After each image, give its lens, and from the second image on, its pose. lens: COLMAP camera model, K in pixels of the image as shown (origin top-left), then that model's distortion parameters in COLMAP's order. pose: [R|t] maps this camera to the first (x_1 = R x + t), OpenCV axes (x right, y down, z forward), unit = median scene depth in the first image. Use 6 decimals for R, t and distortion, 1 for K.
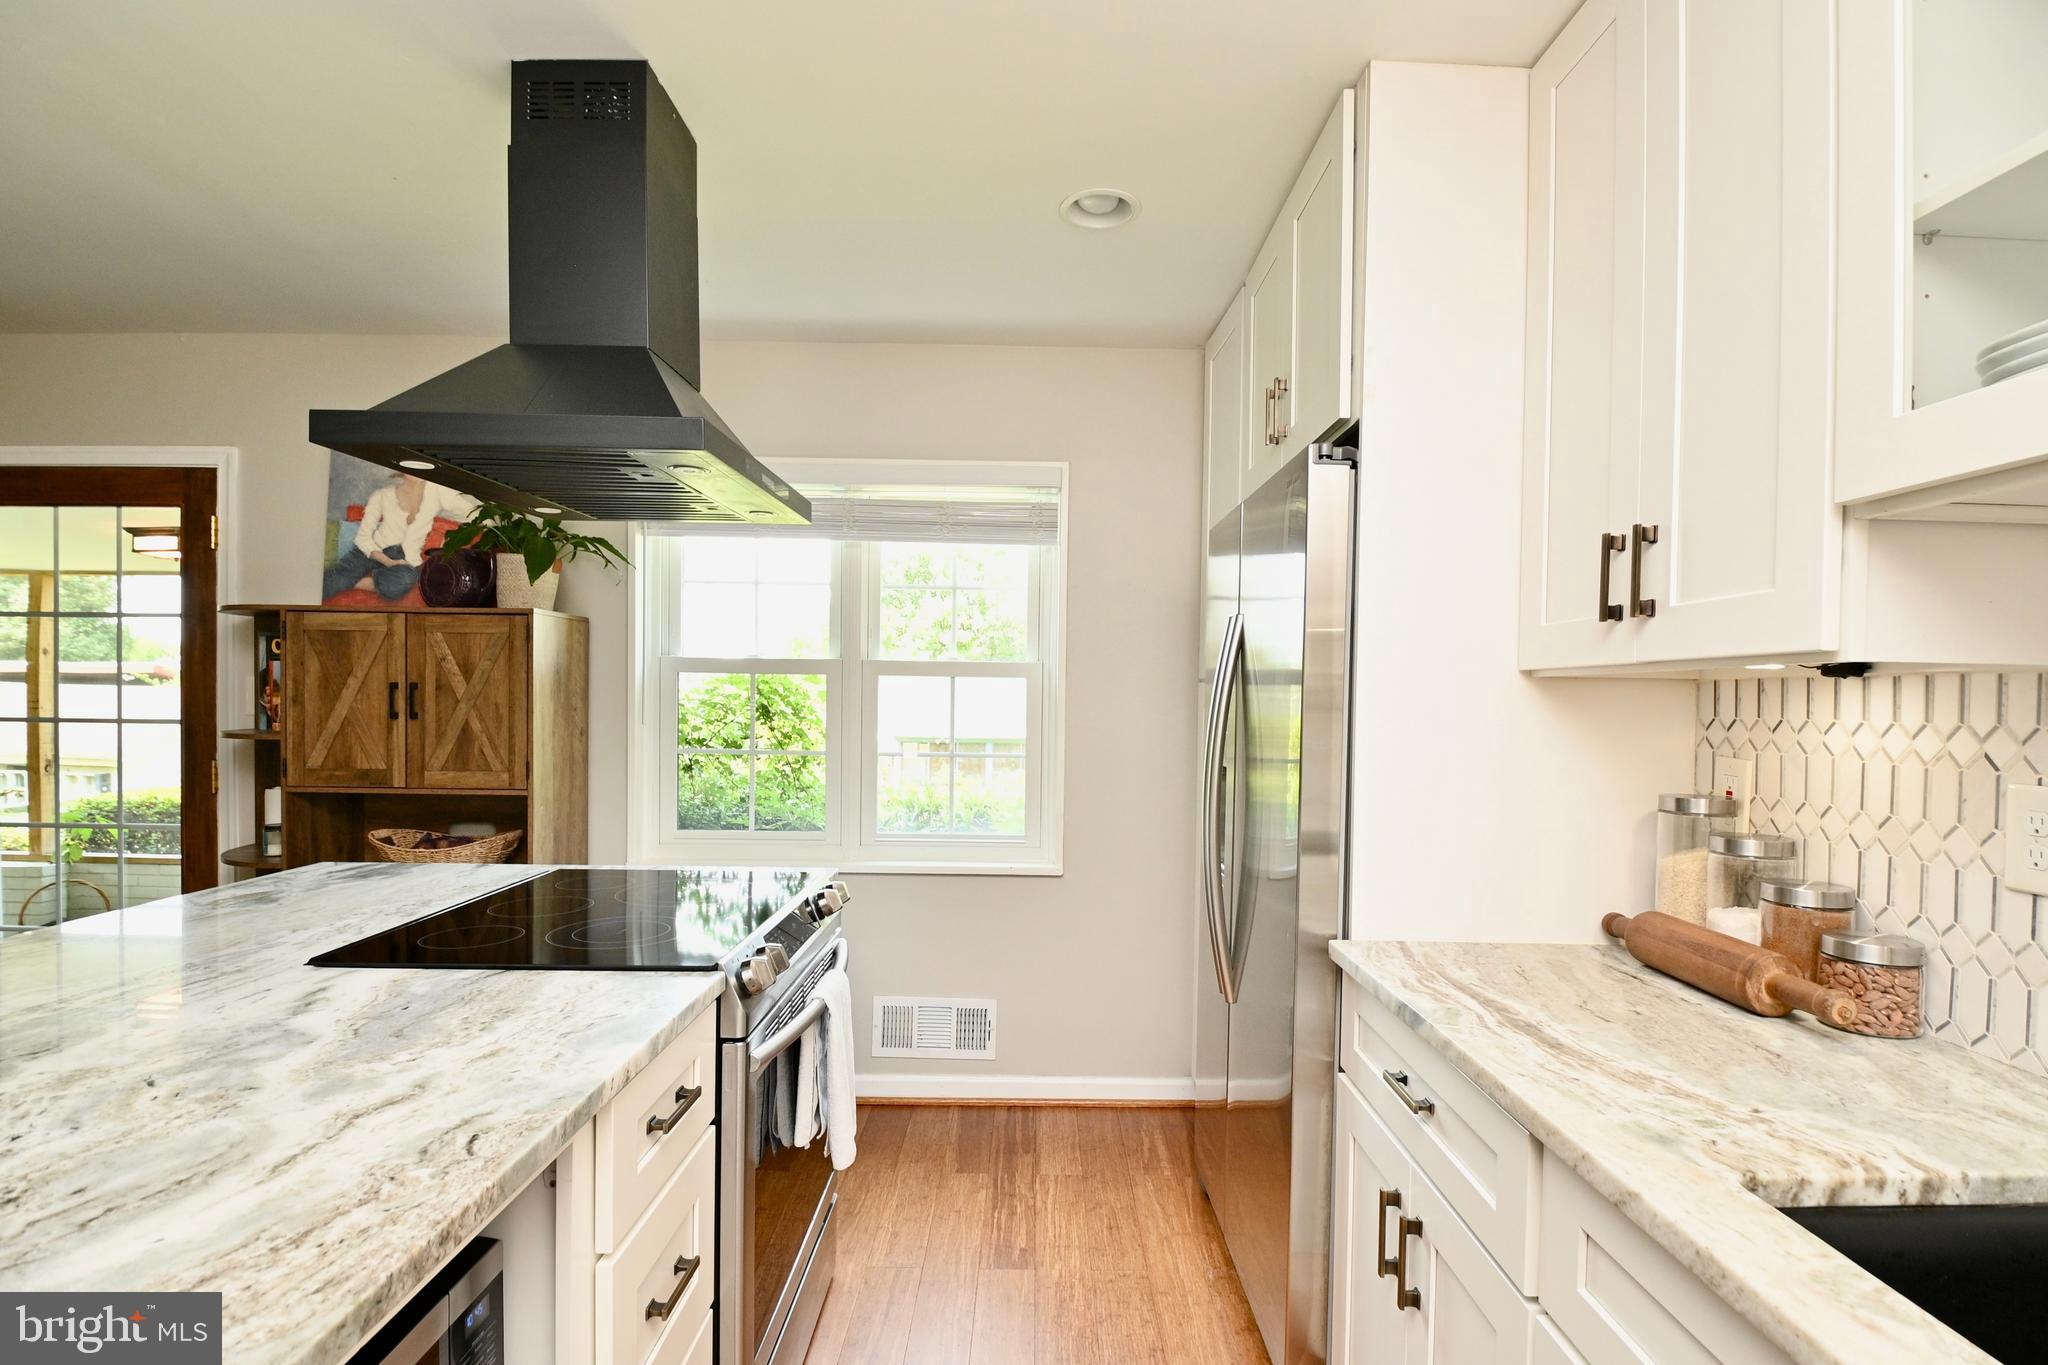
lens RADIAL K [[989.7, 0, 1040.3], [0, 989.7, 716.0], [0, 0, 1]] dist [0.015315, -0.023816]
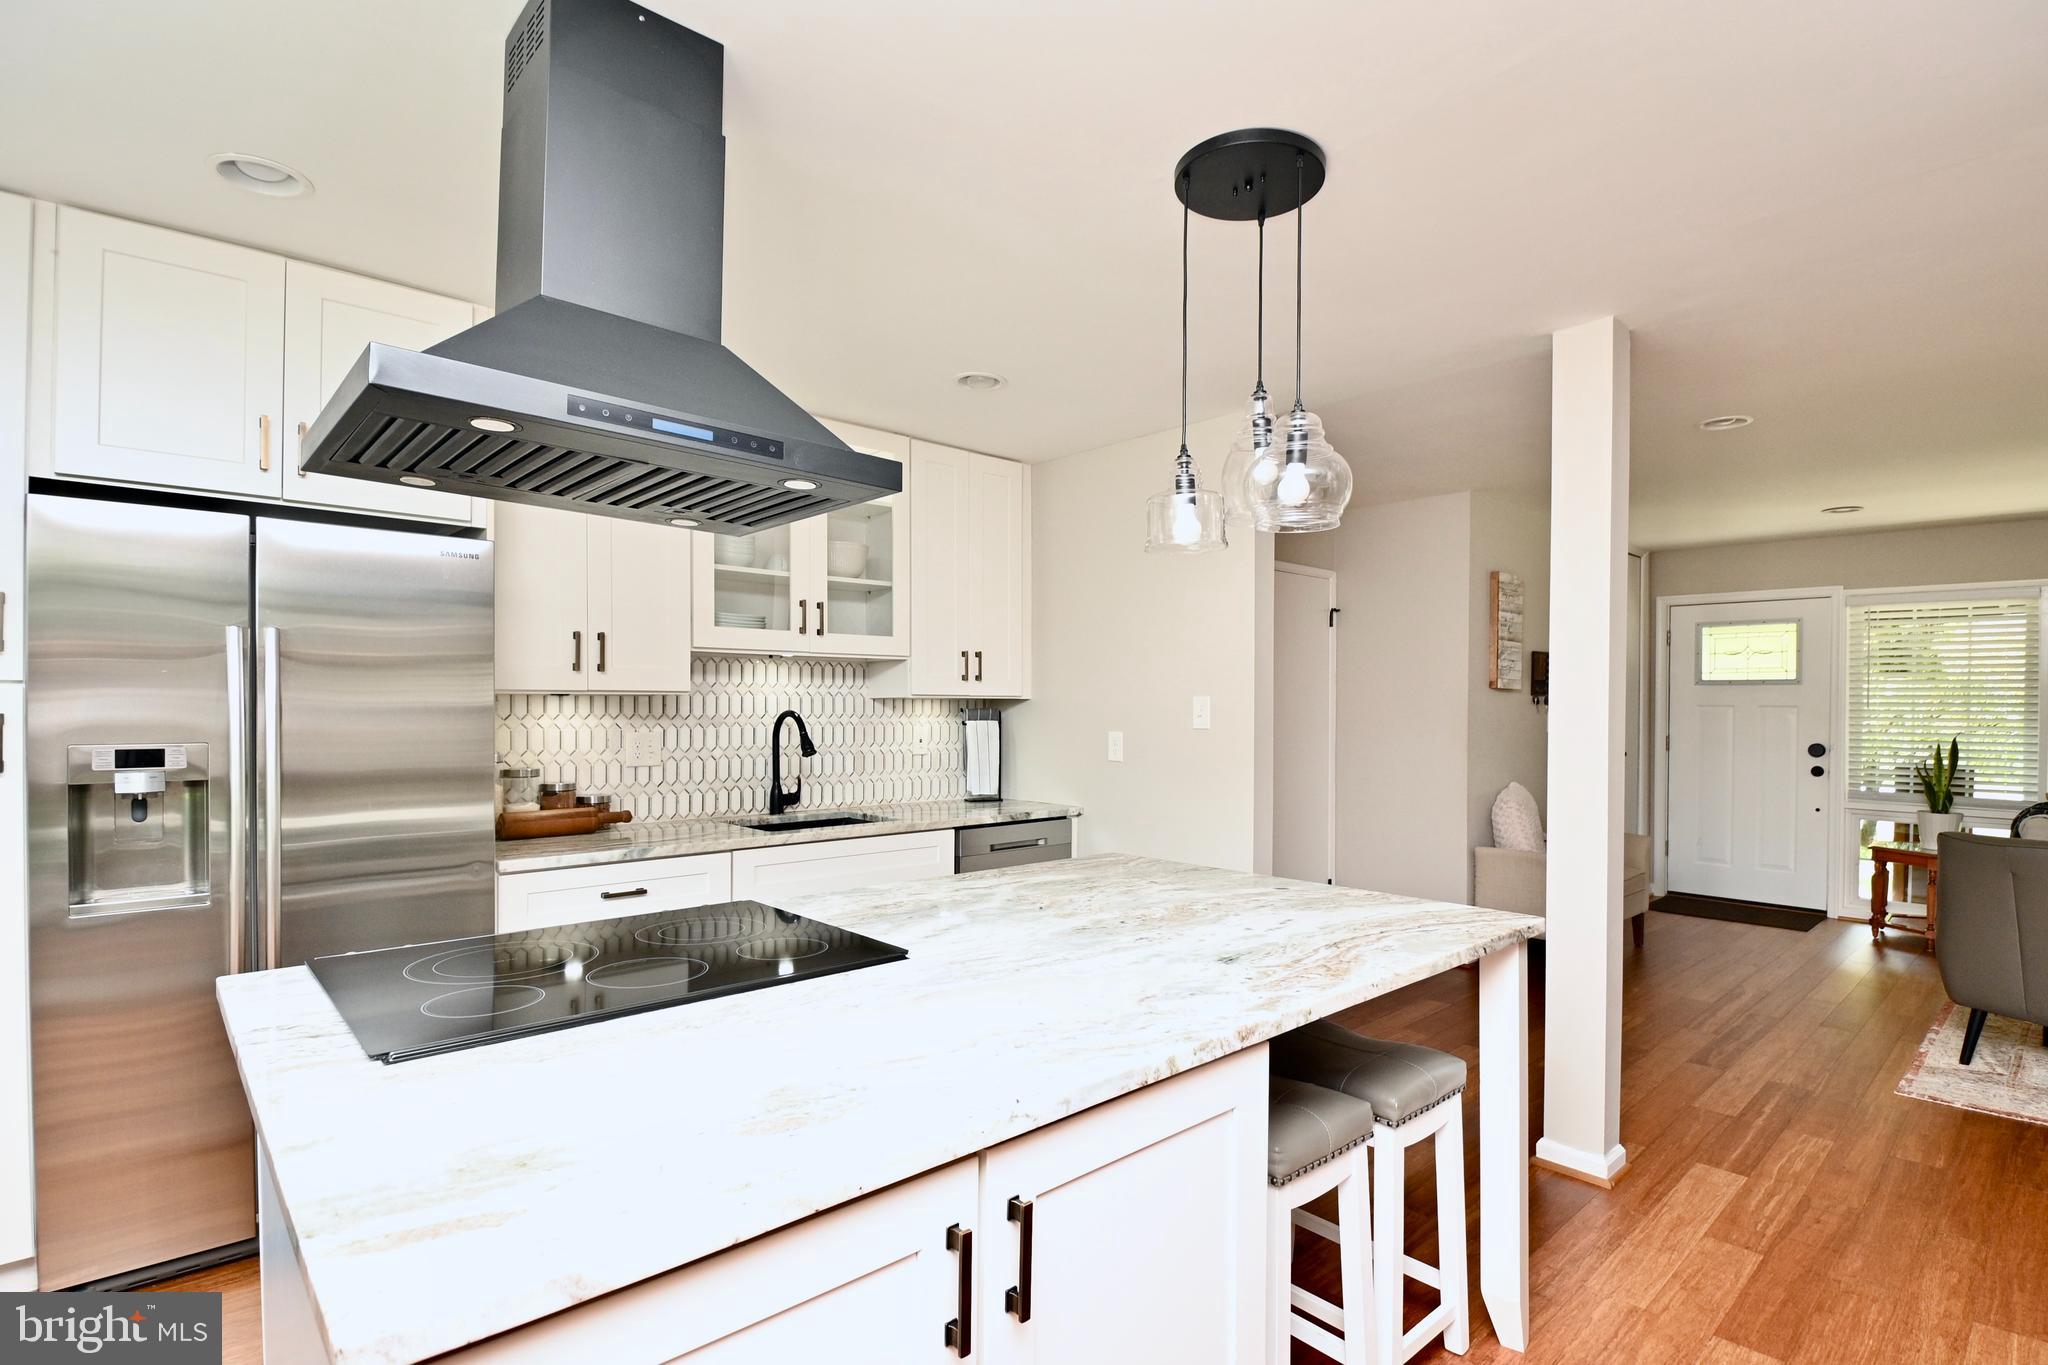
lens RADIAL K [[989.7, 0, 1040.3], [0, 989.7, 716.0], [0, 0, 1]] dist [0.015315, -0.023816]
pose [[-0.668132, -0.023534, 0.743670, -1.482413], [0.002680, 0.999417, 0.034035, -0.057148], [-0.744038, 0.024733, -0.667680, 1.446558]]
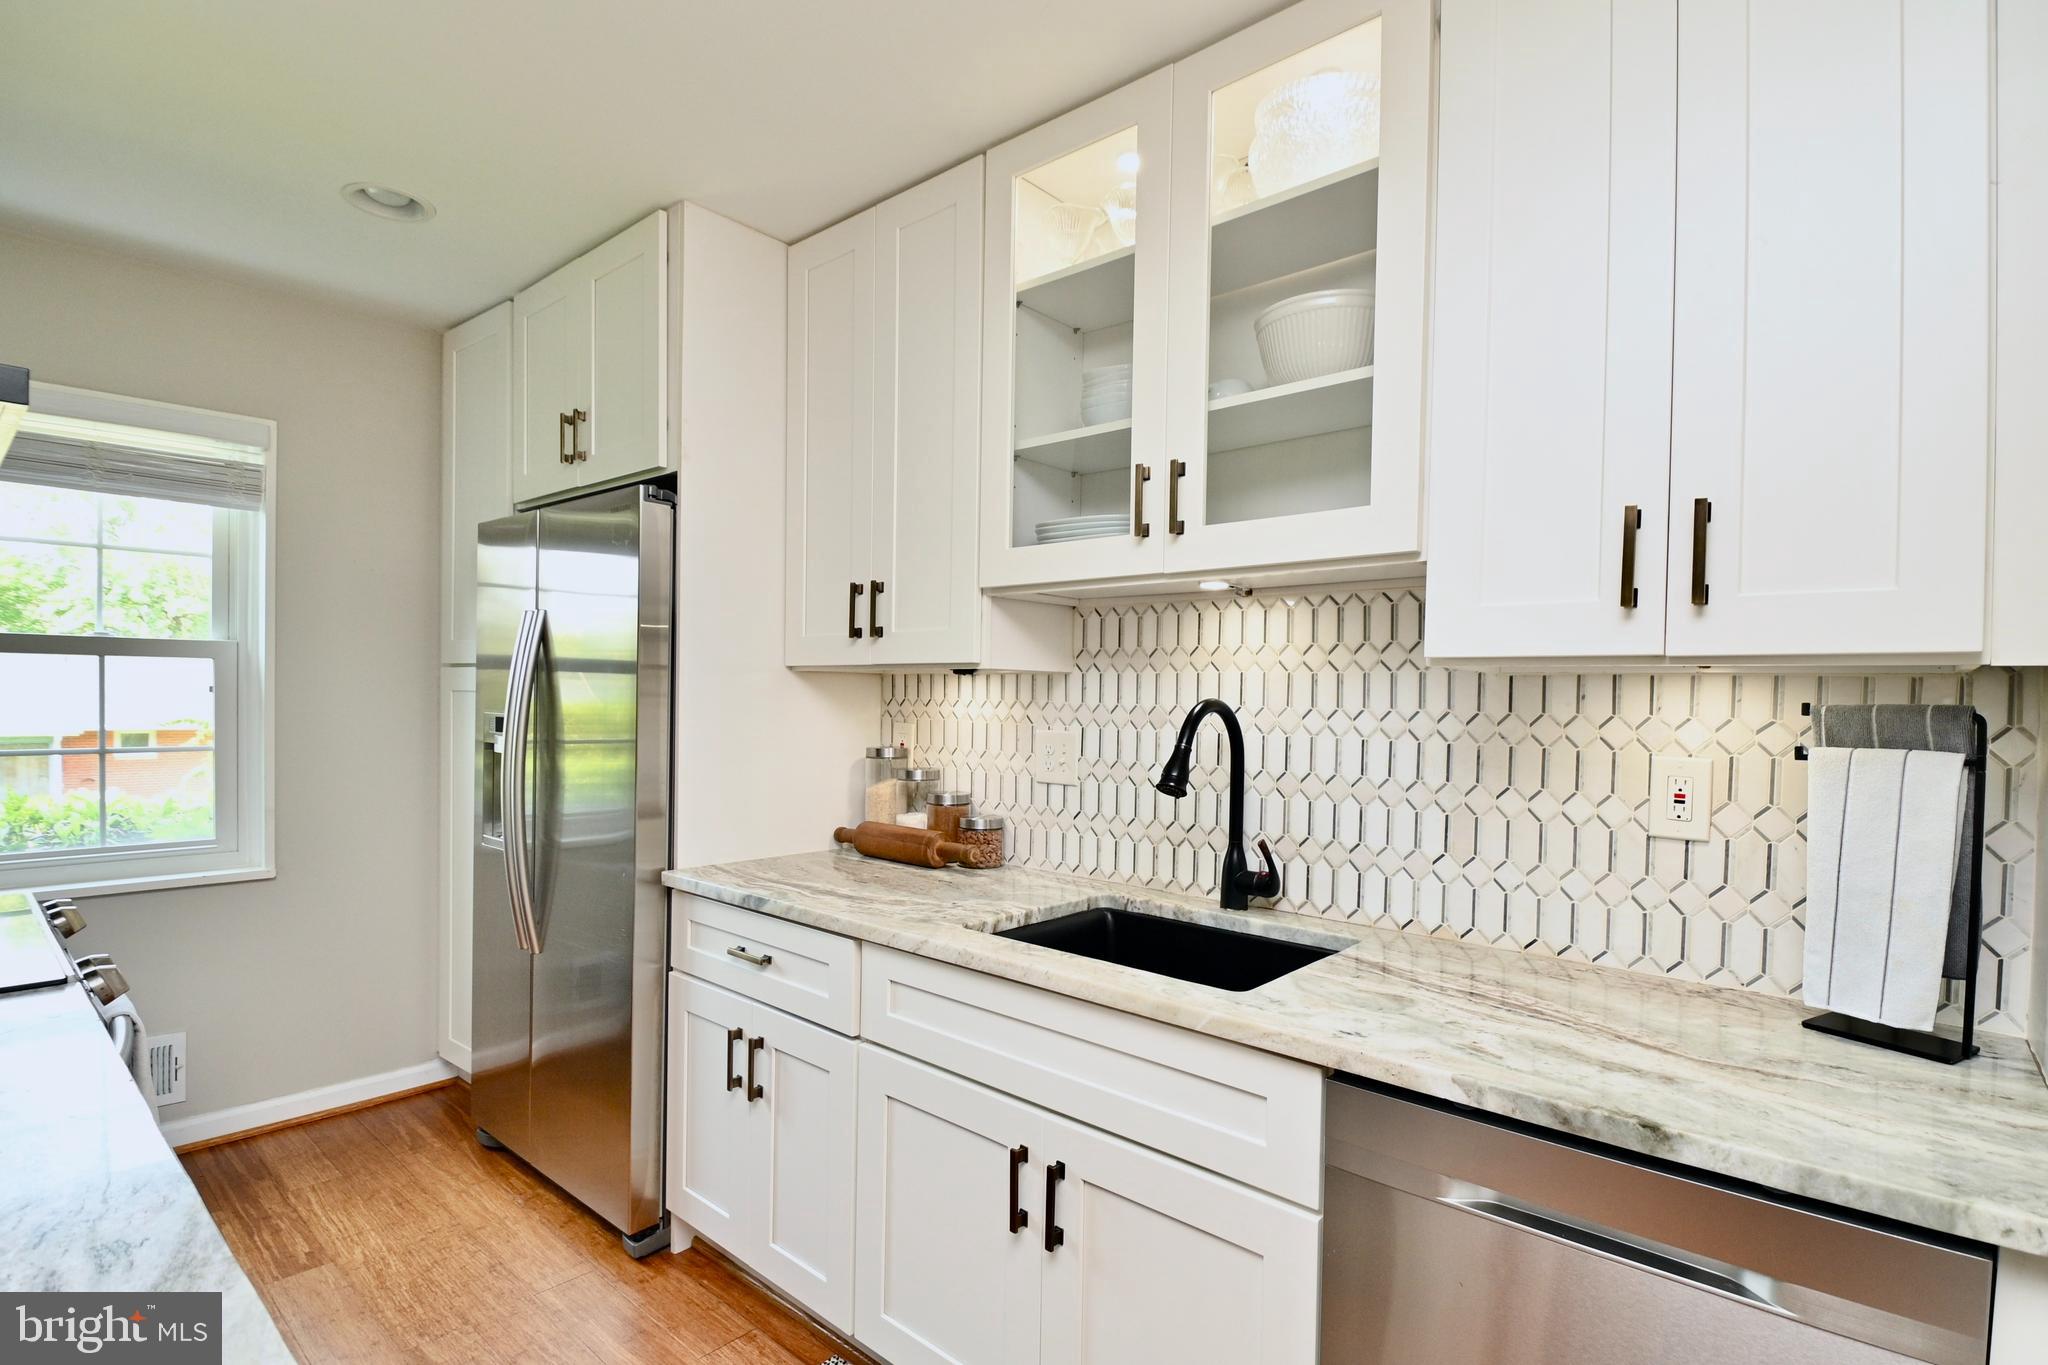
lens RADIAL K [[989.7, 0, 1040.3], [0, 989.7, 716.0], [0, 0, 1]] dist [0.015315, -0.023816]
pose [[0.660952, -0.019477, 0.750176, -0.361016], [0.007395, 0.999784, 0.019443, 0.001343], [-0.750392, -0.007304, 0.660953, -0.234198]]
